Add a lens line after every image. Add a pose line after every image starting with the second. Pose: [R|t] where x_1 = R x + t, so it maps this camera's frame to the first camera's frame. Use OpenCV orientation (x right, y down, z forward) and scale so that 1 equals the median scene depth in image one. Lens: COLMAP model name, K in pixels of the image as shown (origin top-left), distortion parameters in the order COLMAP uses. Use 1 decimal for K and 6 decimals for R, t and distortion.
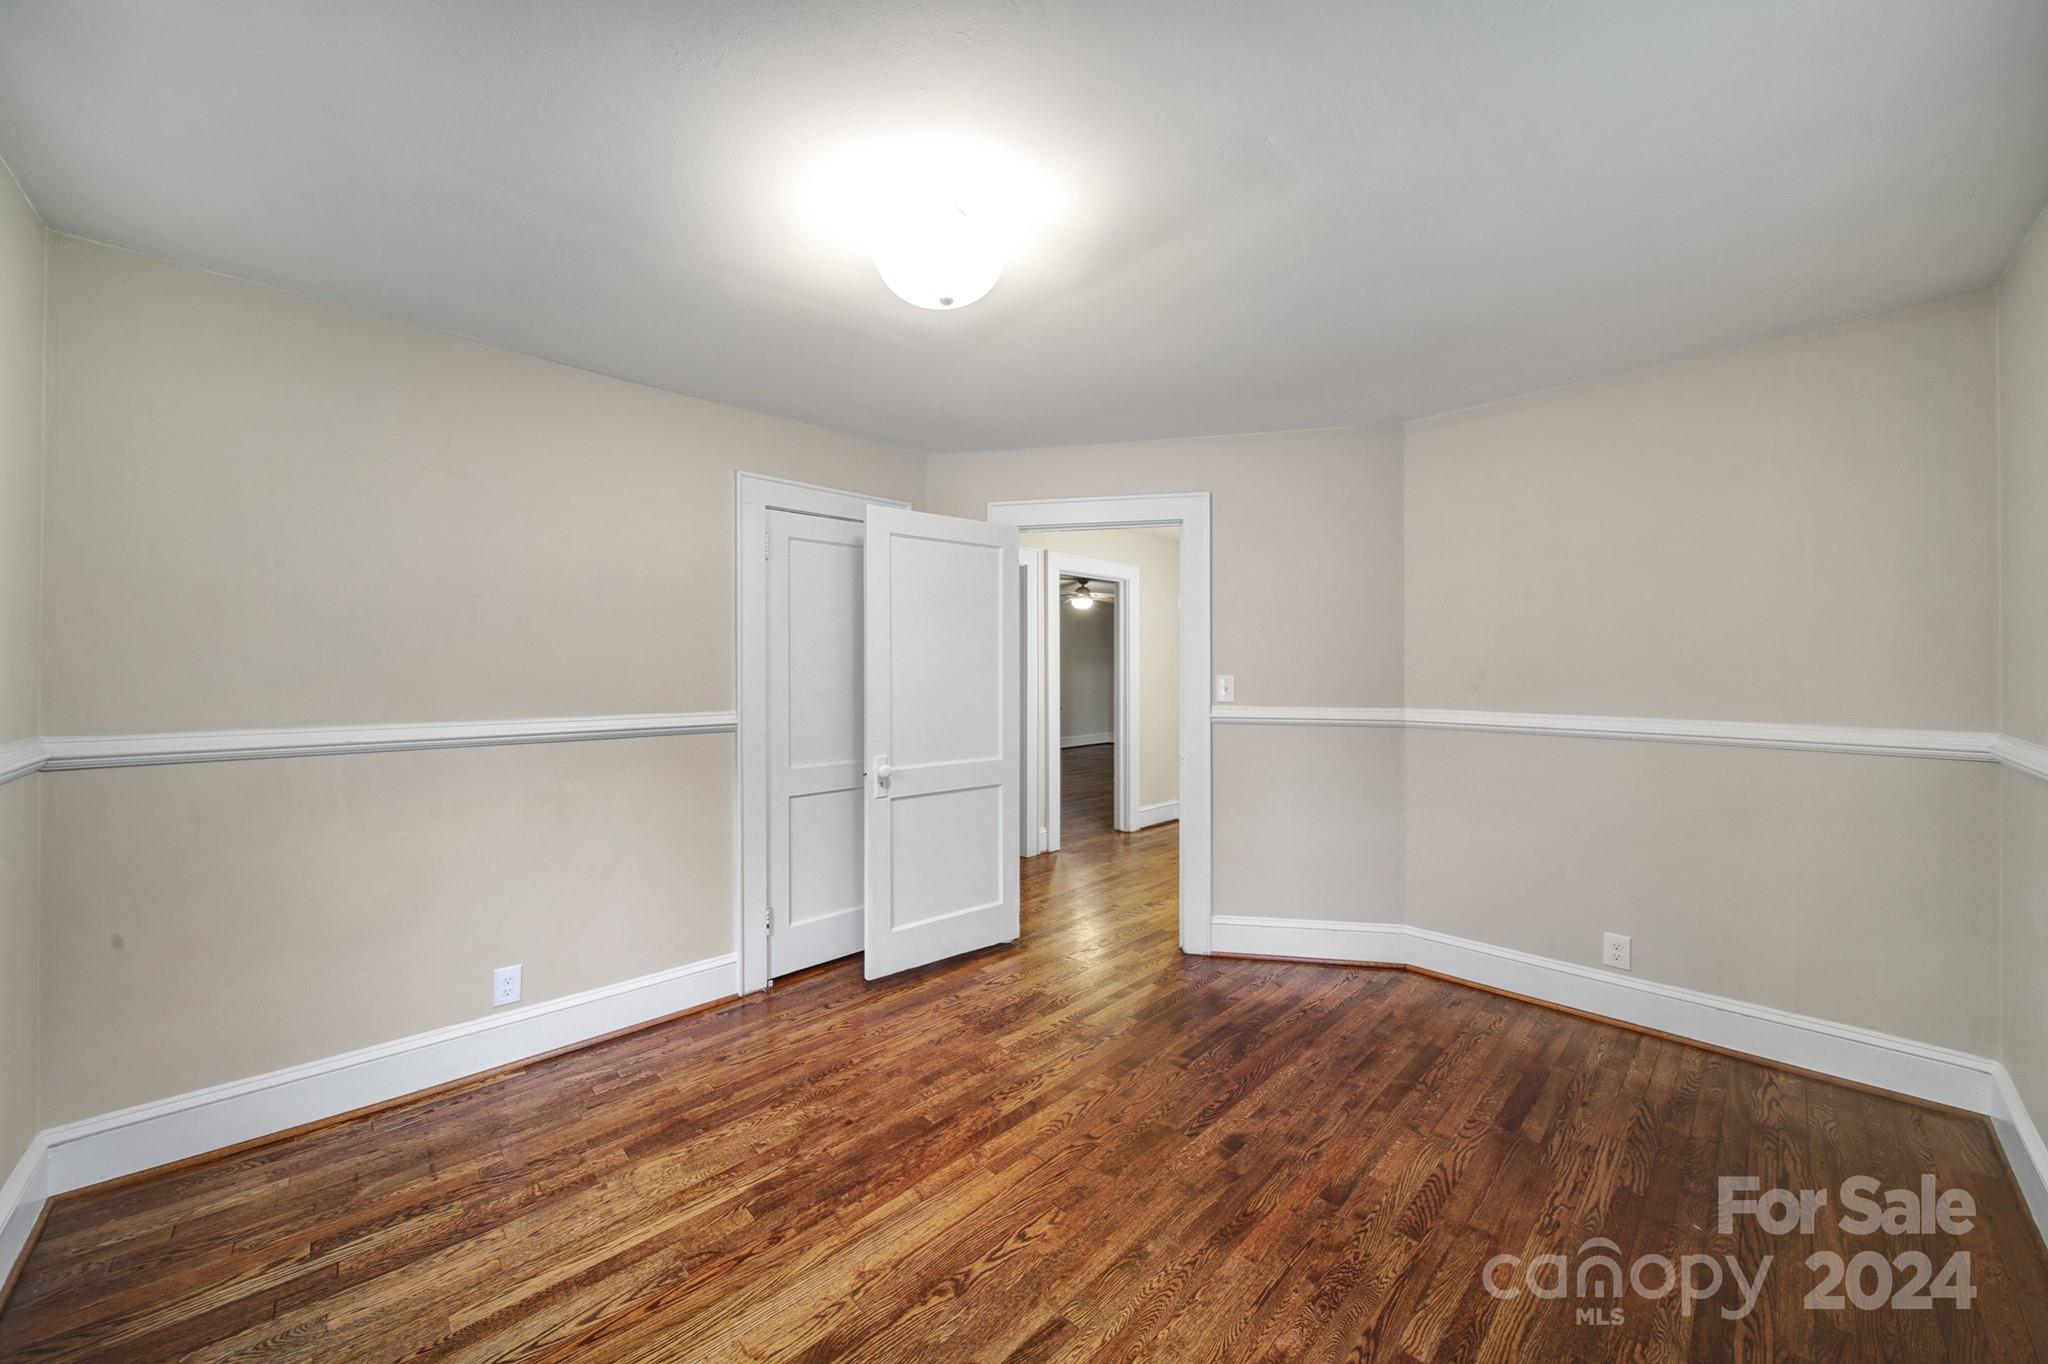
lens RADIAL K [[726.2, 0, 1019.1], [0, 726.2, 671.2], [0, 0, 1]] dist [-0.009605, -0.000027]
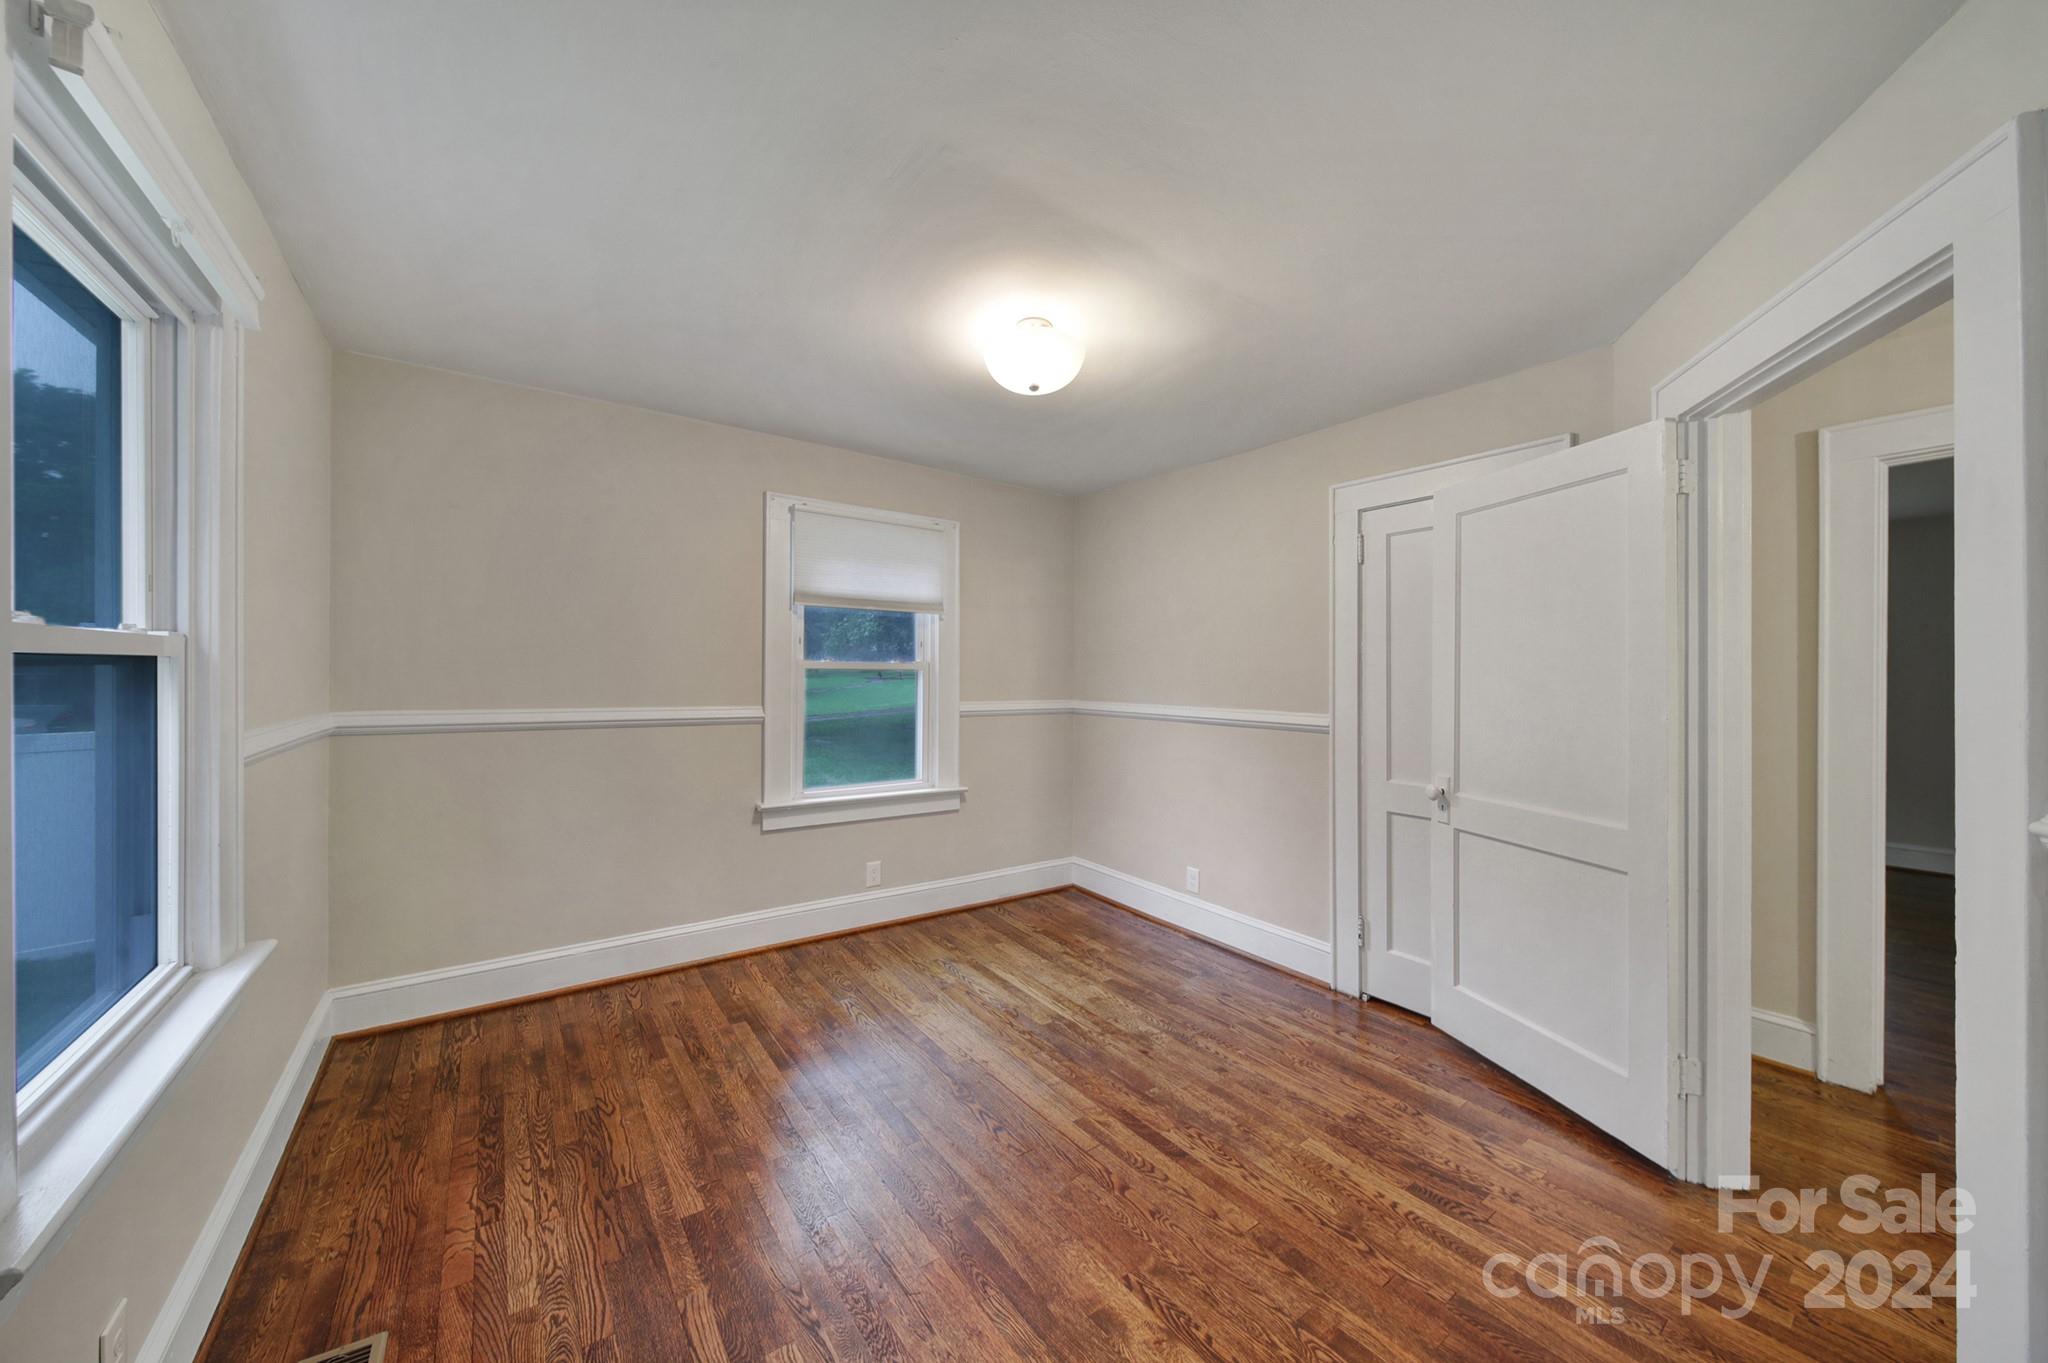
lens RADIAL K [[726.2, 0, 1019.1], [0, 726.2, 670.7], [0, 0, 1]] dist [-0.009605, -0.000027]
pose [[-0.131972, 0.001203, -0.991253, 0.956217], [-0.016873, 0.999852, 0.003460, -0.006632], [0.991110, 0.017182, -0.131933, 0.921651]]
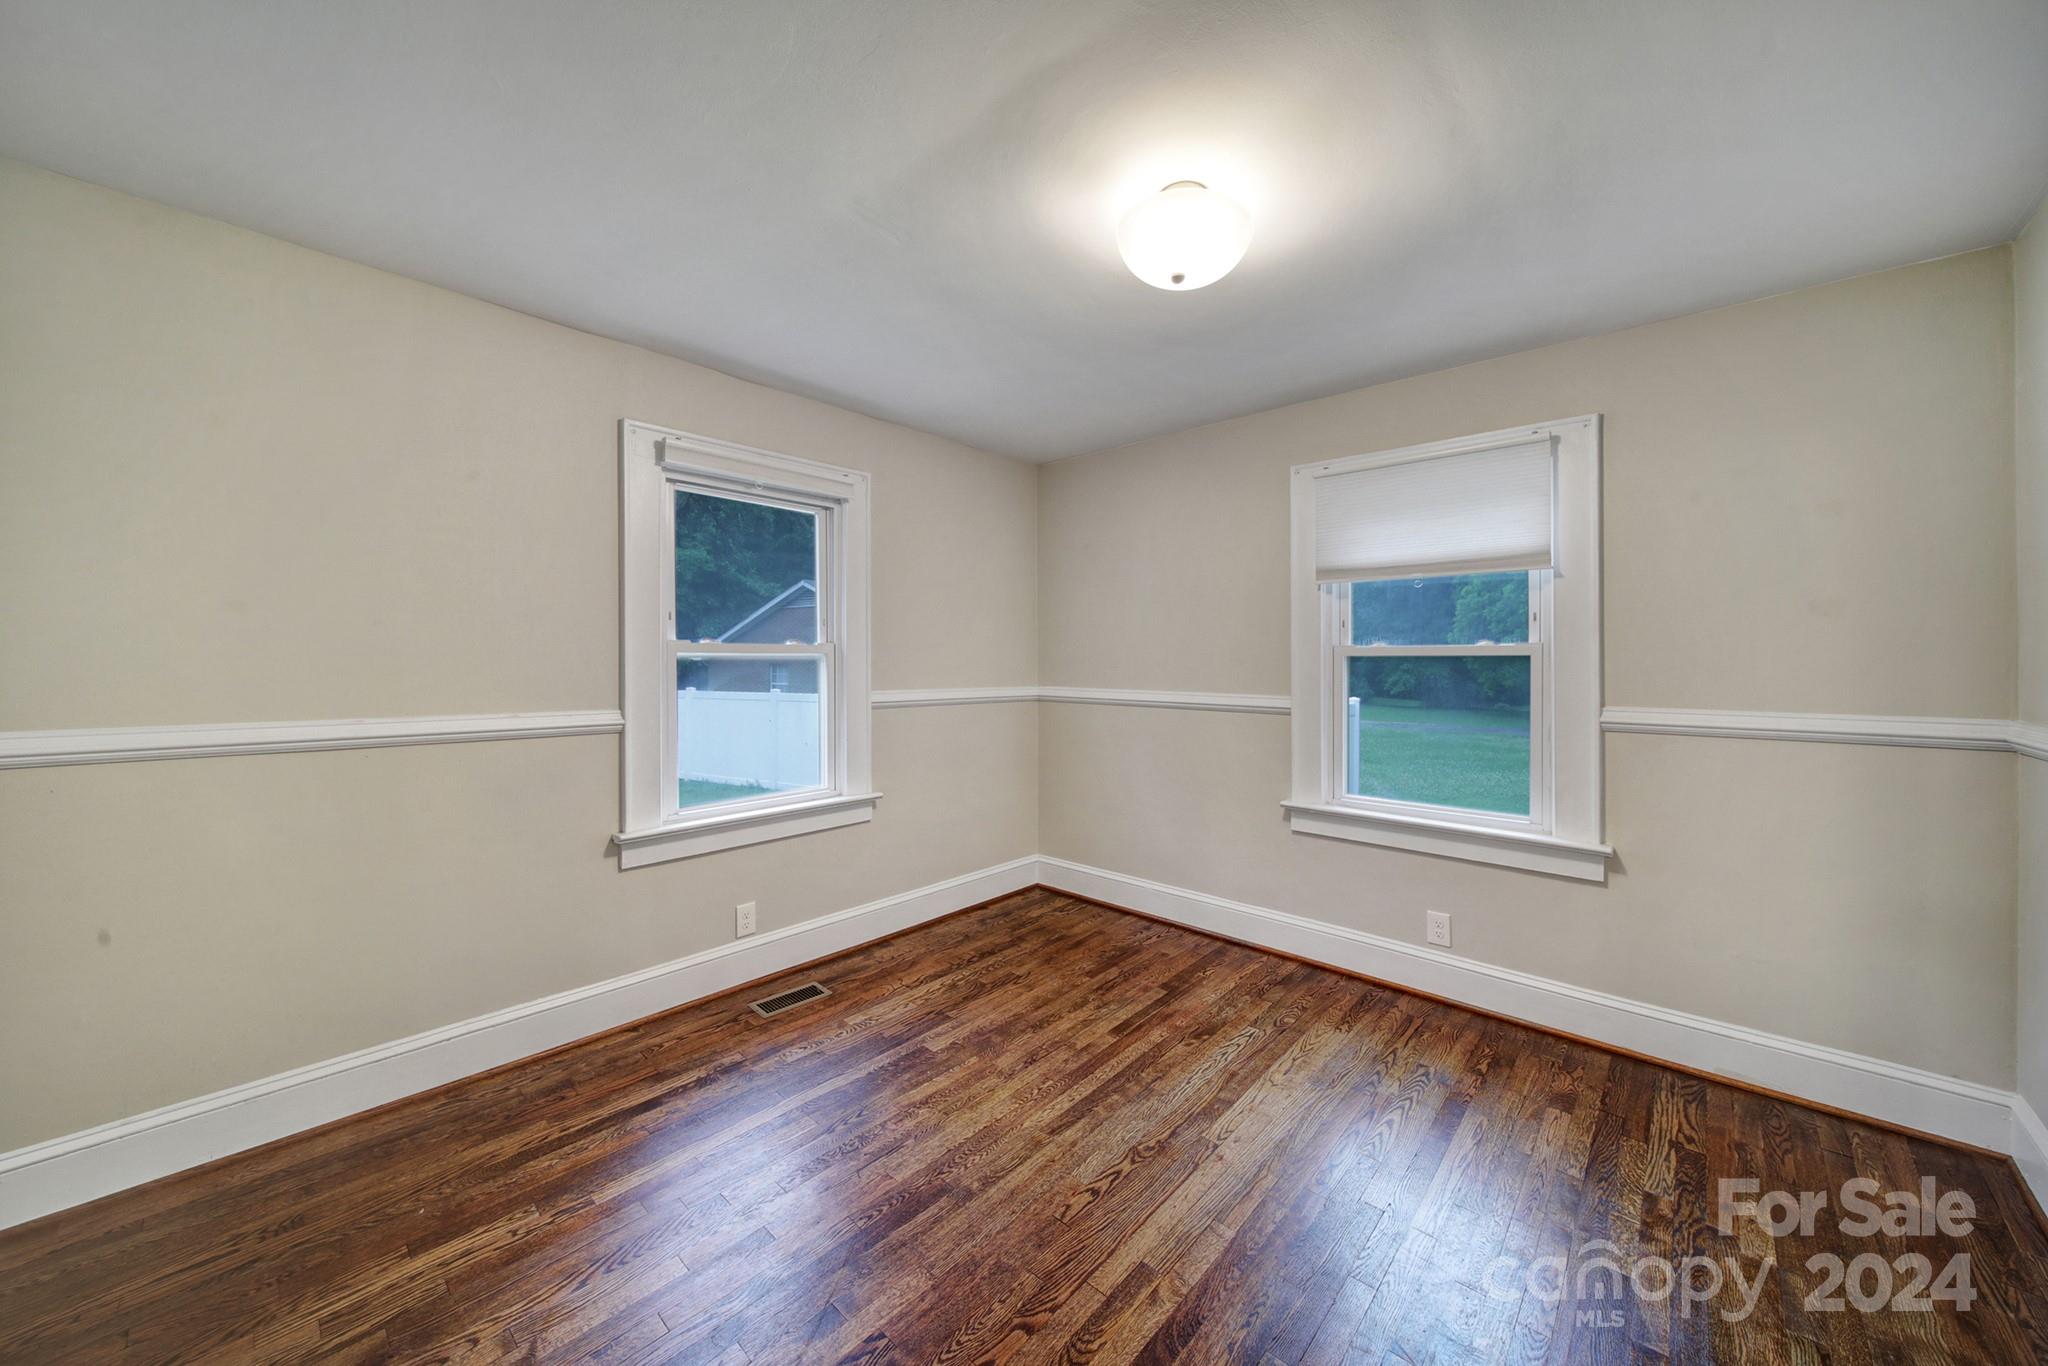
lens RADIAL K [[730.1, 0, 1017.8], [0, 730.1, 660.7], [0, 0, 1]] dist [-0.014323, -0.000026]
pose [[-0.997815, -0.003345, -0.065987, 0.145837], [-0.004111, 0.999926, 0.011468, -0.001557], [0.065944, 0.011714, -0.997755, 1.582672]]
